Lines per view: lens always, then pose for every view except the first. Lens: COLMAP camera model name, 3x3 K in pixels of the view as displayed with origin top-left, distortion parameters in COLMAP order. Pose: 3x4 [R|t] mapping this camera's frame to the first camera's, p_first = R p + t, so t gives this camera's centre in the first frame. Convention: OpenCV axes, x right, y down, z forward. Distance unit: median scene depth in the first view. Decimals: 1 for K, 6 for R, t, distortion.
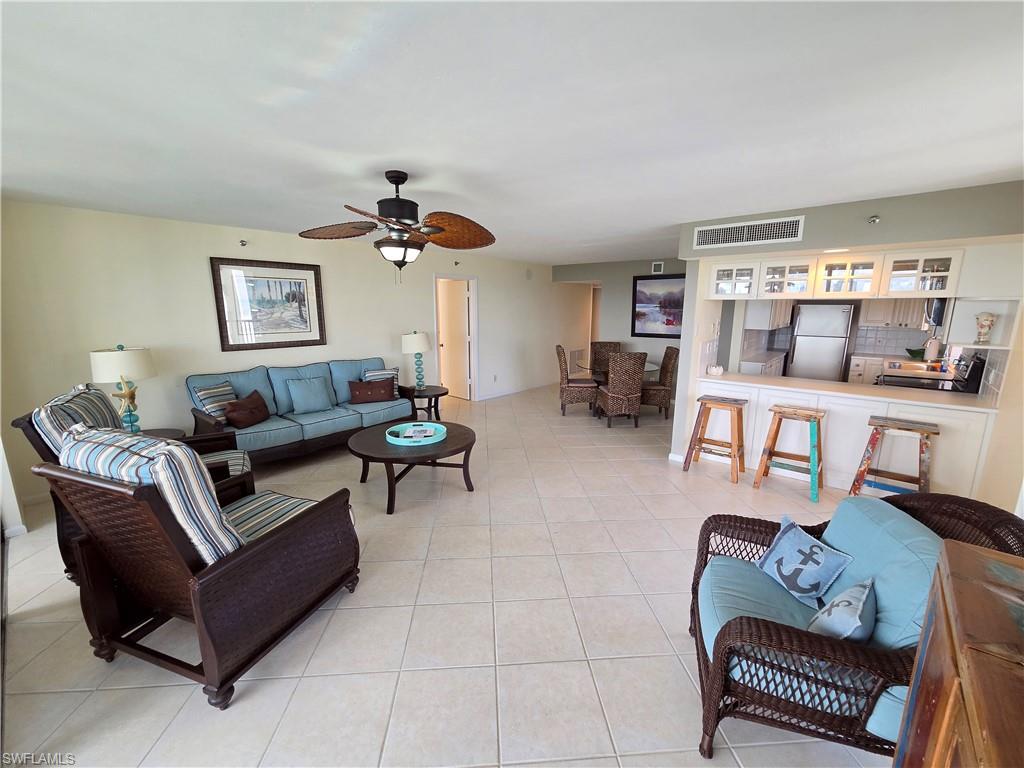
lens RADIAL K [[418.5, 0, 509.4], [0, 418.5, 385.0], [0, 0, 1]] dist [-0.000540, 0.000342]
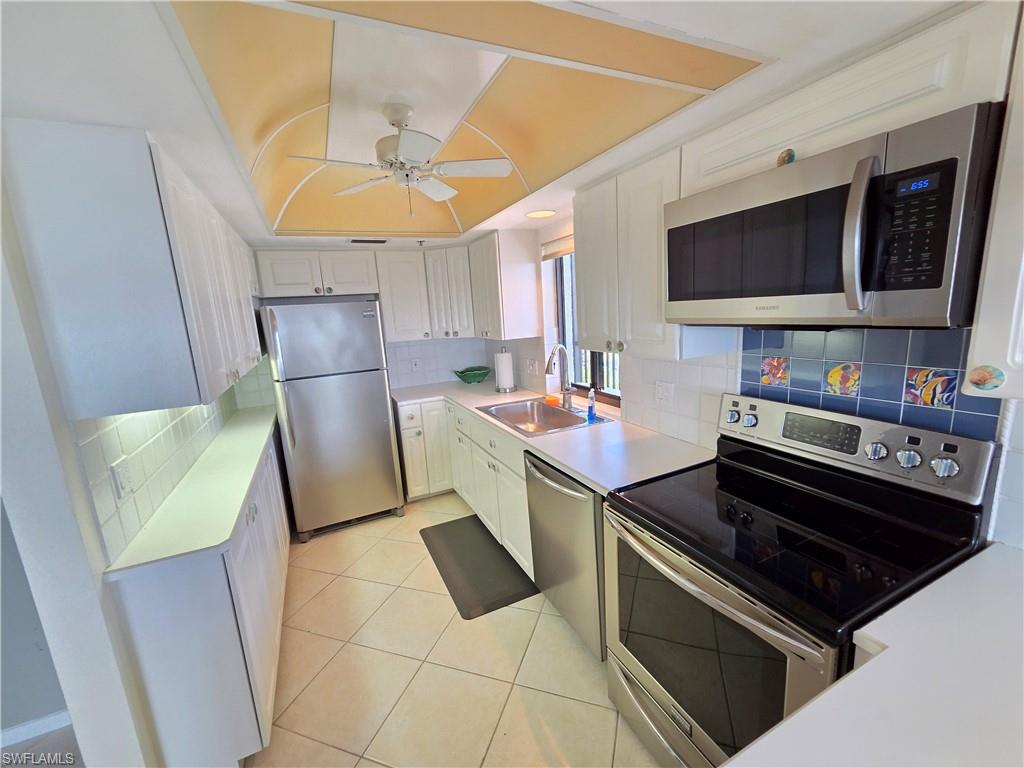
lens RADIAL K [[418.5, 0, 510.8], [0, 418.5, 389.1], [0, 0, 1]] dist [-0.000540, 0.000342]
pose [[0.402601, -0.200243, 0.893205, 0.427886], [0.230166, 0.966575, 0.112946, -0.110794], [-0.885966, 0.160113, 0.435234, 0.661912]]
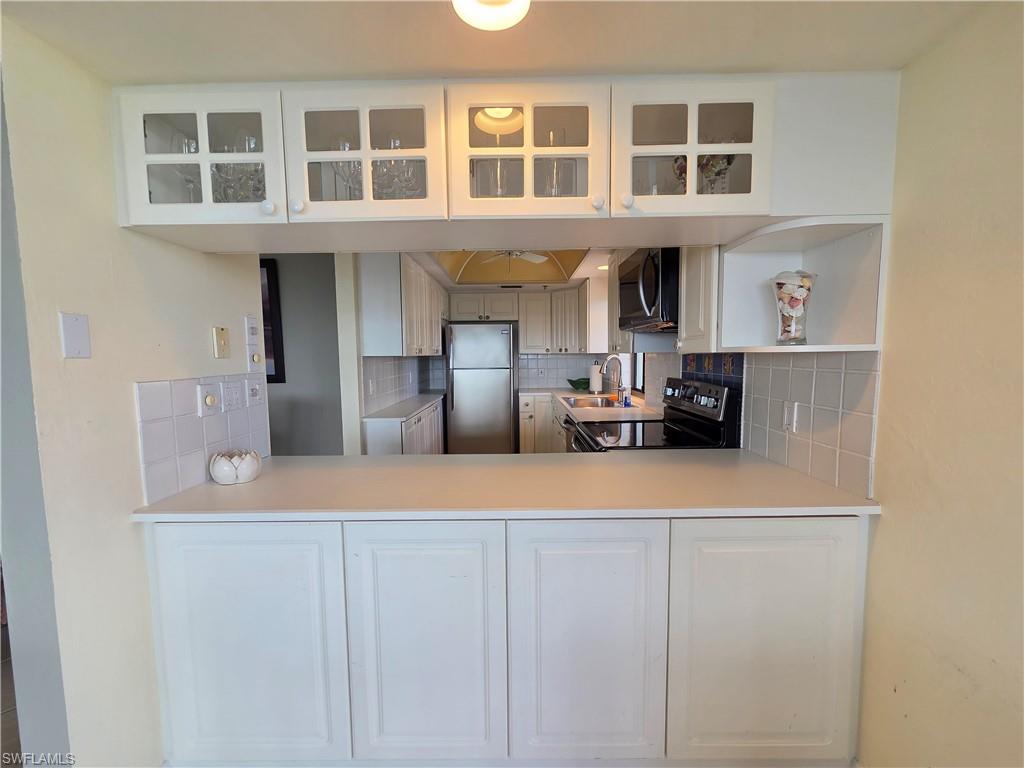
lens RADIAL K [[418.5, 0, 513.6], [0, 418.5, 383.9], [0, 0, 1]] dist [-0.000540, 0.000342]
pose [[0.754065, -0.055818, 0.654424, 0.328714], [0.132887, 0.988741, -0.068788, -0.035103], [-0.643216, 0.138835, 0.752993, 0.448781]]
